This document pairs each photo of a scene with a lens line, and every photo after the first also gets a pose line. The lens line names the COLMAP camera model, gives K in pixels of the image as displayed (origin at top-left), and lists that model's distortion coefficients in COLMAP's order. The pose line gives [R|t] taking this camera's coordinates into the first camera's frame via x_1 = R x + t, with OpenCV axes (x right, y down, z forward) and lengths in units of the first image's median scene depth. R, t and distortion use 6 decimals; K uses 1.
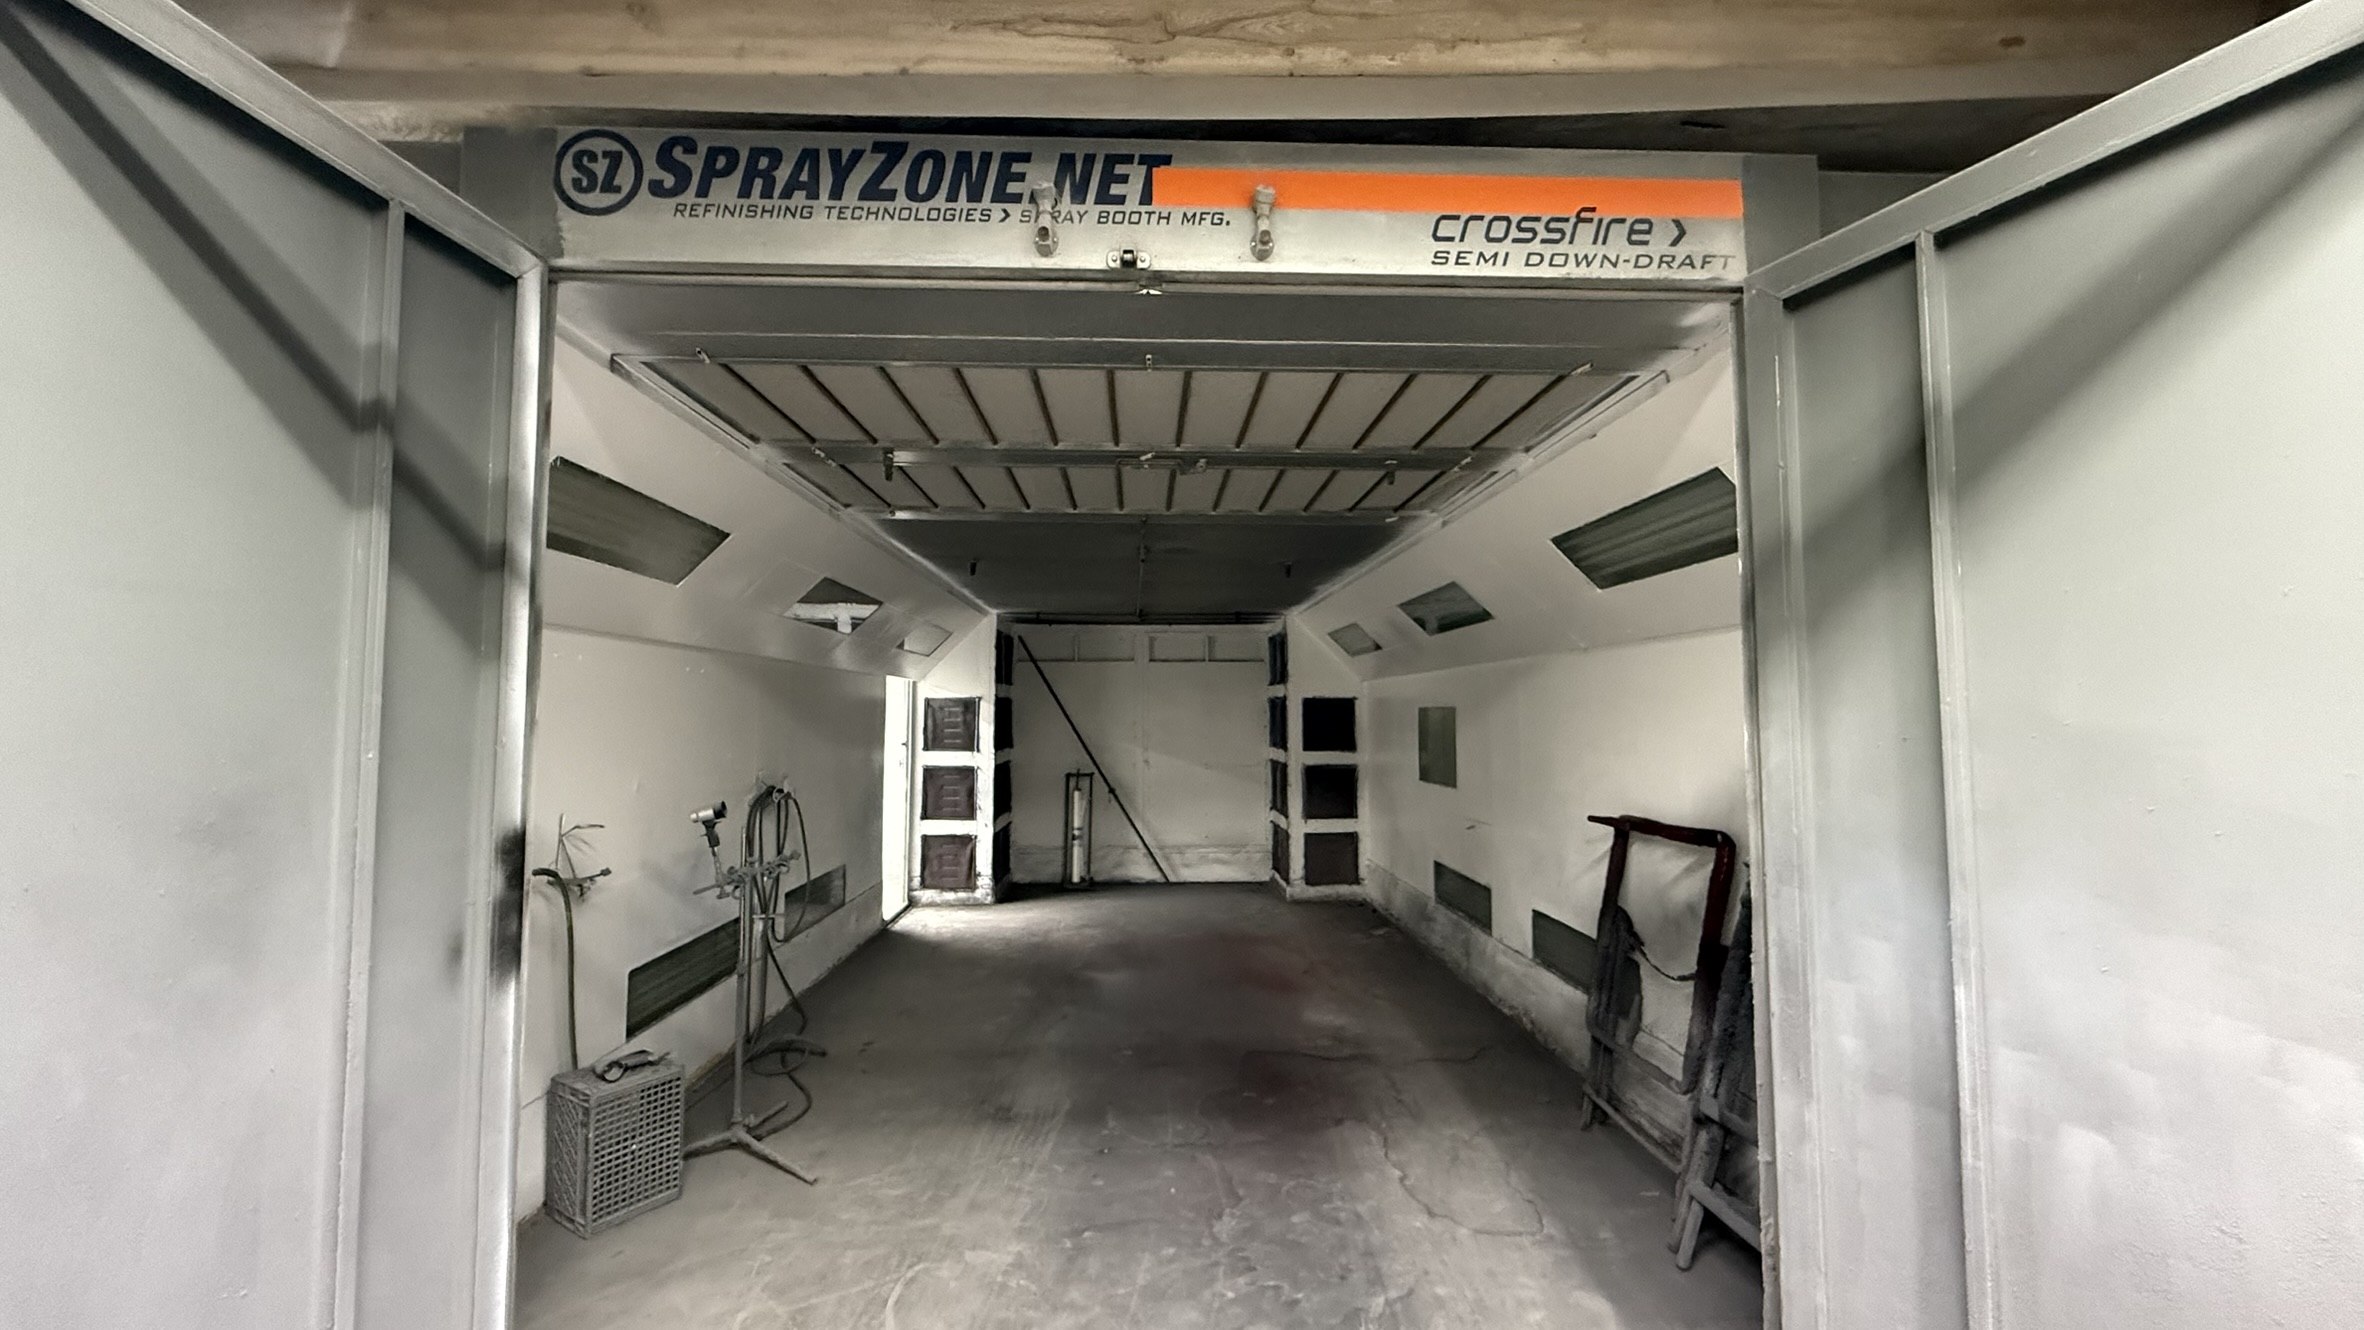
lens RADIAL K [[950.3, 0, 1169.9], [0, 950.3, 656.9], [0, 0, 1]] dist [0.001239, -0.000565]
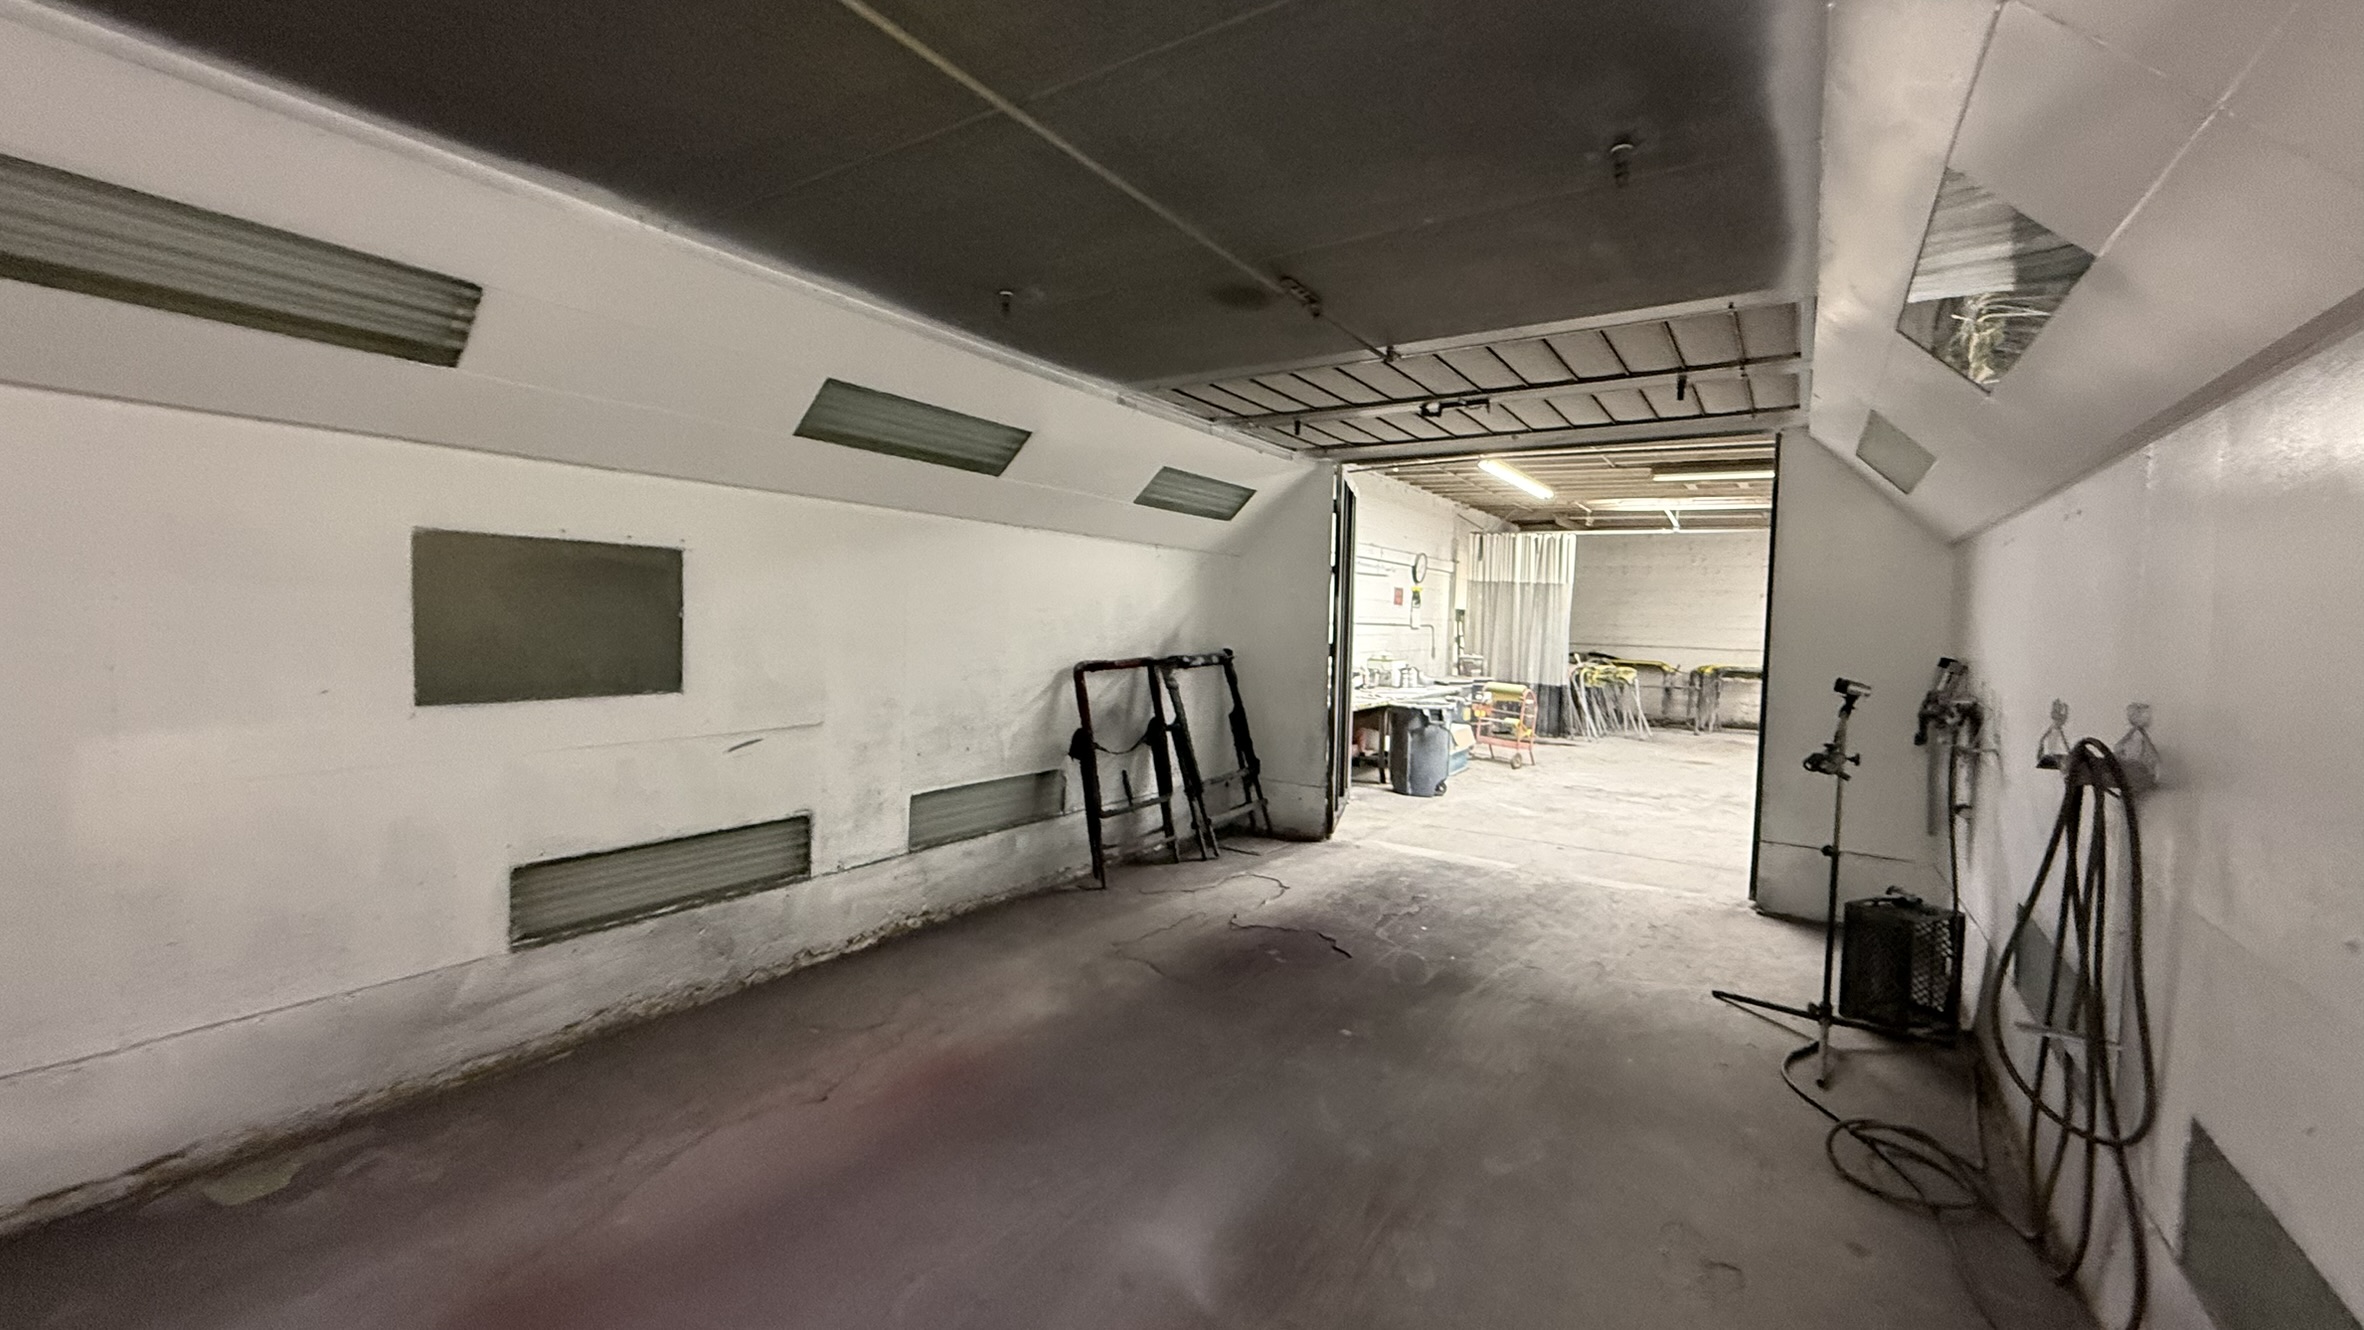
lens RADIAL K [[950.3, 0, 1163.4], [0, 950.3, 655.2], [0, 0, 1]] dist [0.001239, -0.000565]
pose [[-0.810001, -0.045963, 0.584624, -0.431011], [-0.062762, 0.997992, -0.008495, 0.167628], [-0.583060, -0.043573, -0.811260, 2.101190]]
